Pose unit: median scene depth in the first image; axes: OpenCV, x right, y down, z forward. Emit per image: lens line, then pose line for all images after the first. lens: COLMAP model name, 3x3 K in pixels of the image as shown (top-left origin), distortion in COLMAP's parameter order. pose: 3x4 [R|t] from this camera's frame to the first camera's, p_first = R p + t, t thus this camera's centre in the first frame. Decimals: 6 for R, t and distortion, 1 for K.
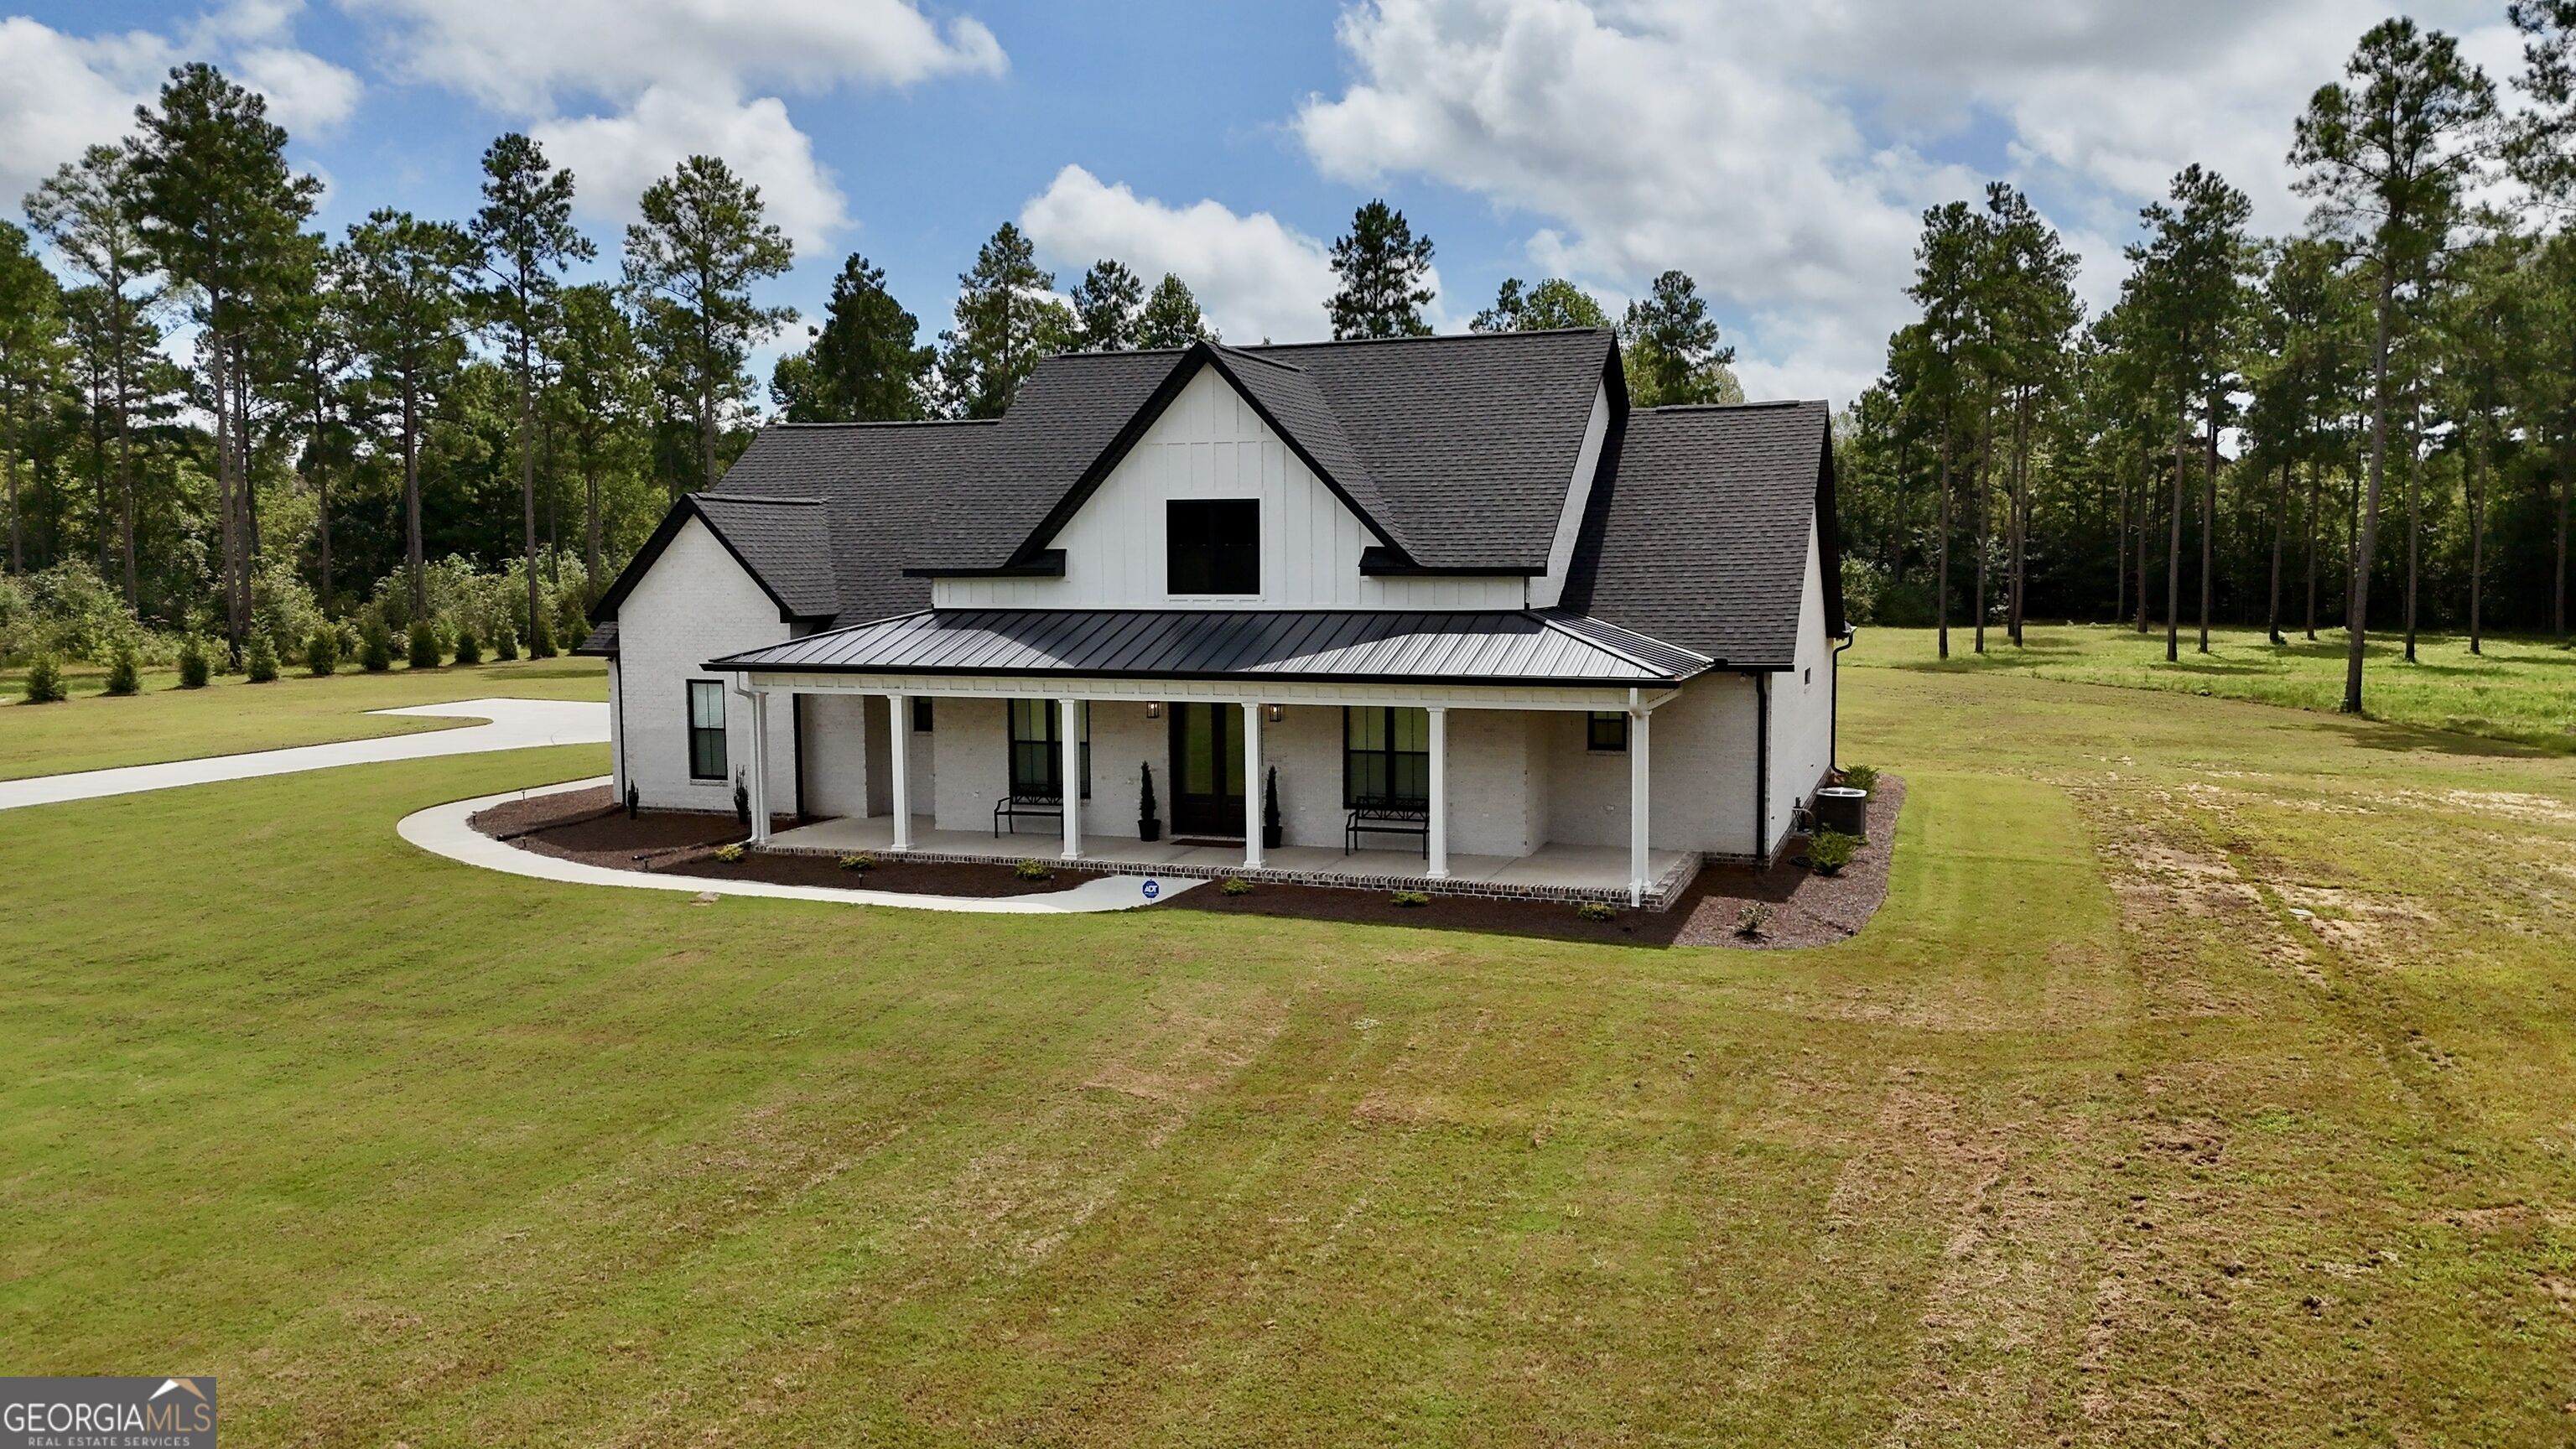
lens RADIAL K [[1902.3, 0, 1276.0], [0, 1902.3, 706.4], [0, 0, 1]] dist [0.074597, -0.074386]
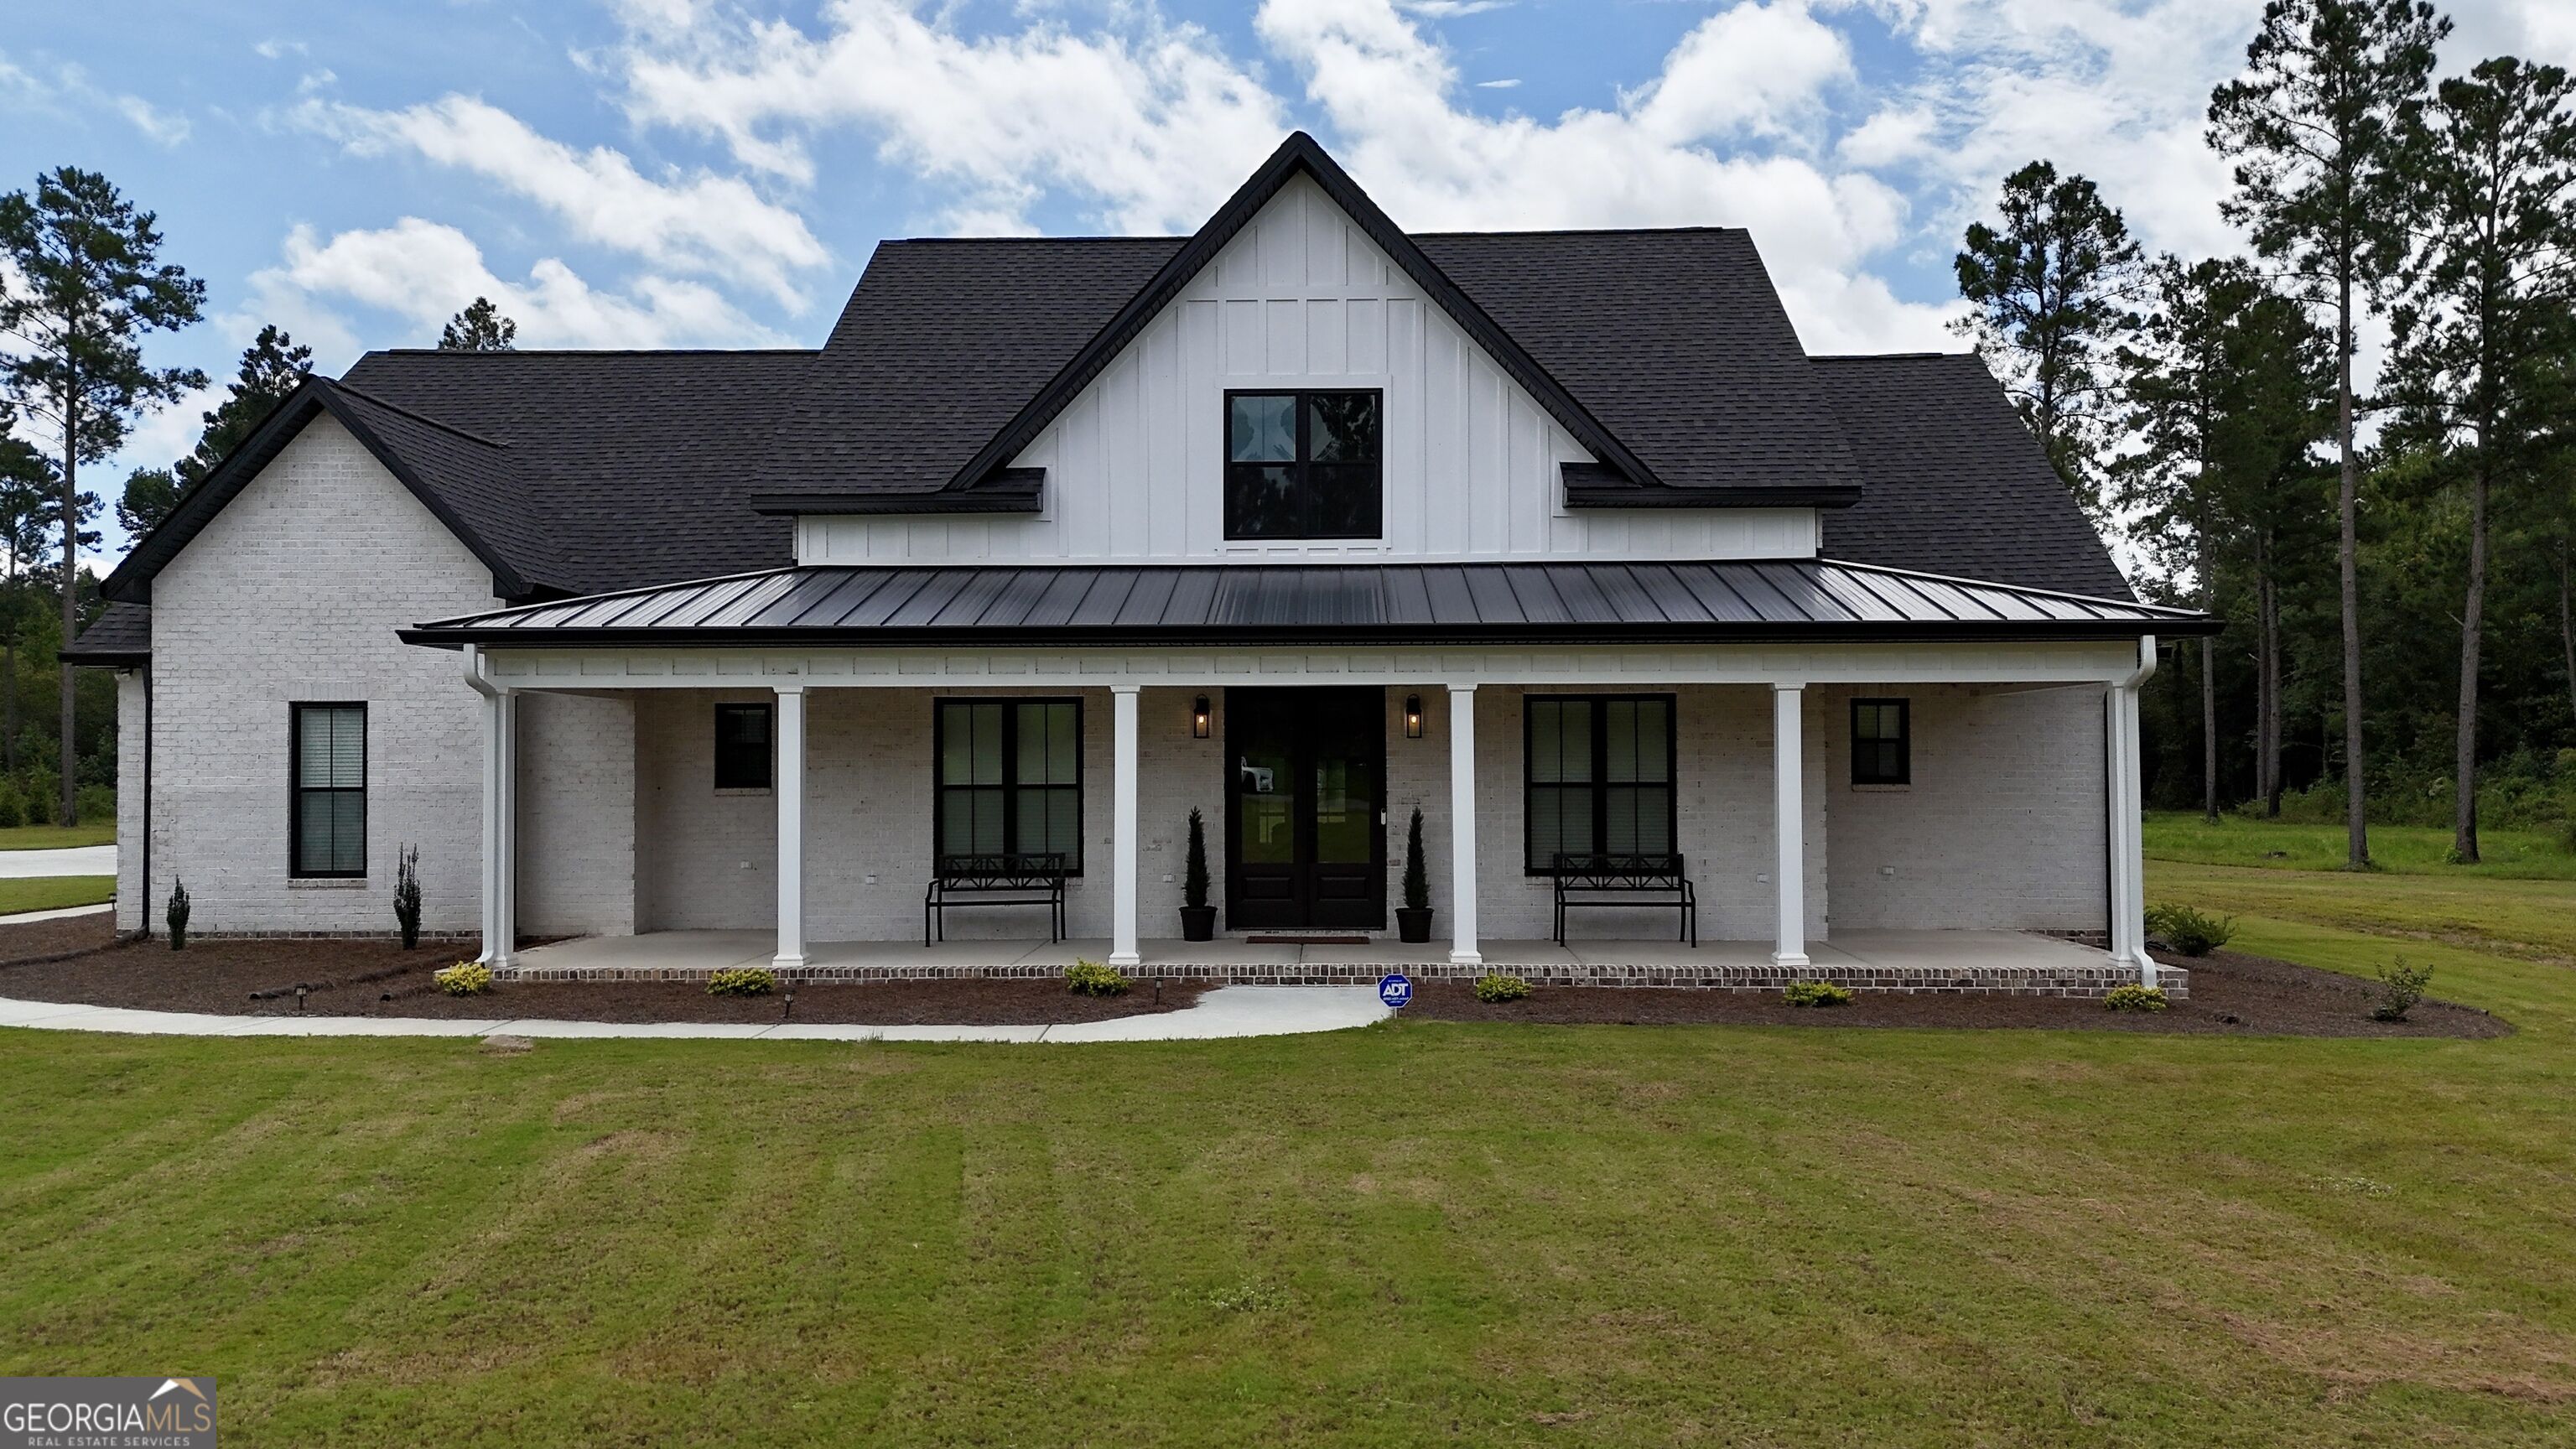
lens RADIAL K [[1902.3, 0, 1270.6], [0, 1902.3, 722.0], [0, 0, 1]] dist [0.074597, -0.074386]
pose [[0.950706, 0.011343, 0.309887, -0.227077], [0.021689, 0.994451, -0.102940, 0.062223], [-0.309335, 0.104587, 0.945184, 0.401673]]
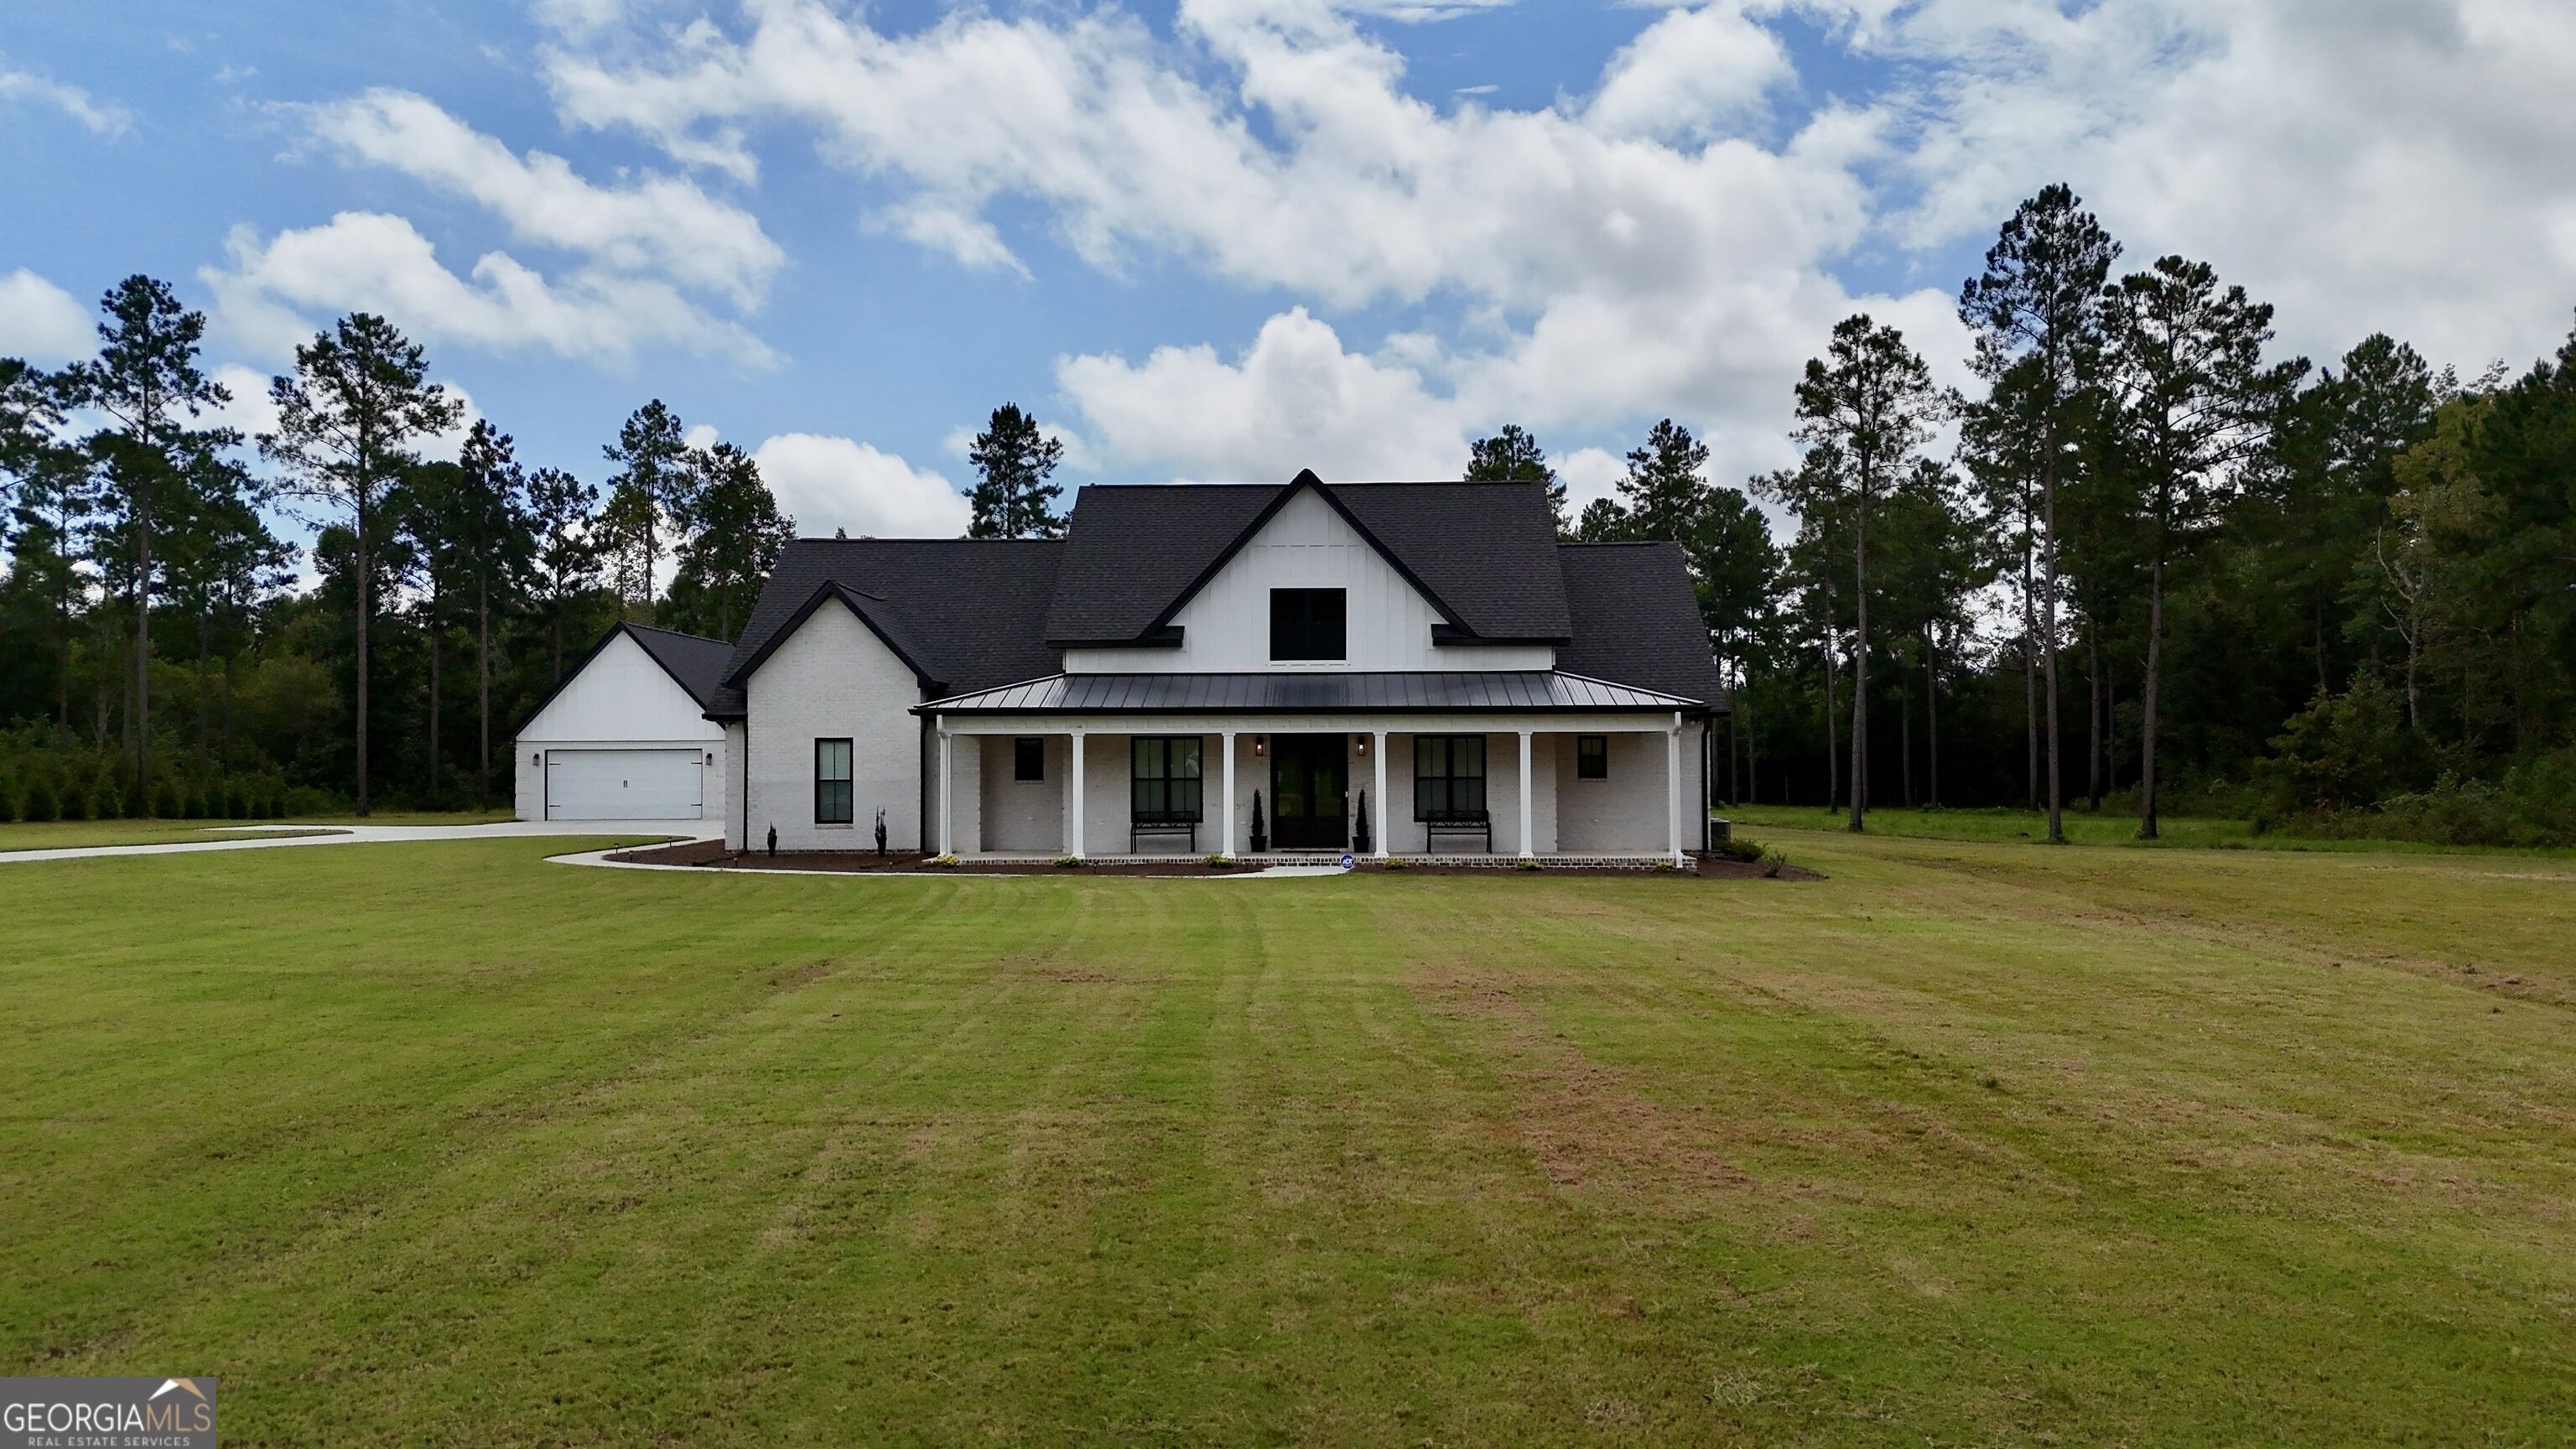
lens RADIAL K [[1902.3, 0, 1275.1], [0, 1902.3, 741.9], [0, 0, 1]] dist [0.074597, -0.074386]
pose [[0.949681, 0.008451, 0.313105, -0.442796], [0.022467, 0.995223, -0.095005, 0.114666], [-0.312412, 0.097259, 0.944955, -0.207180]]
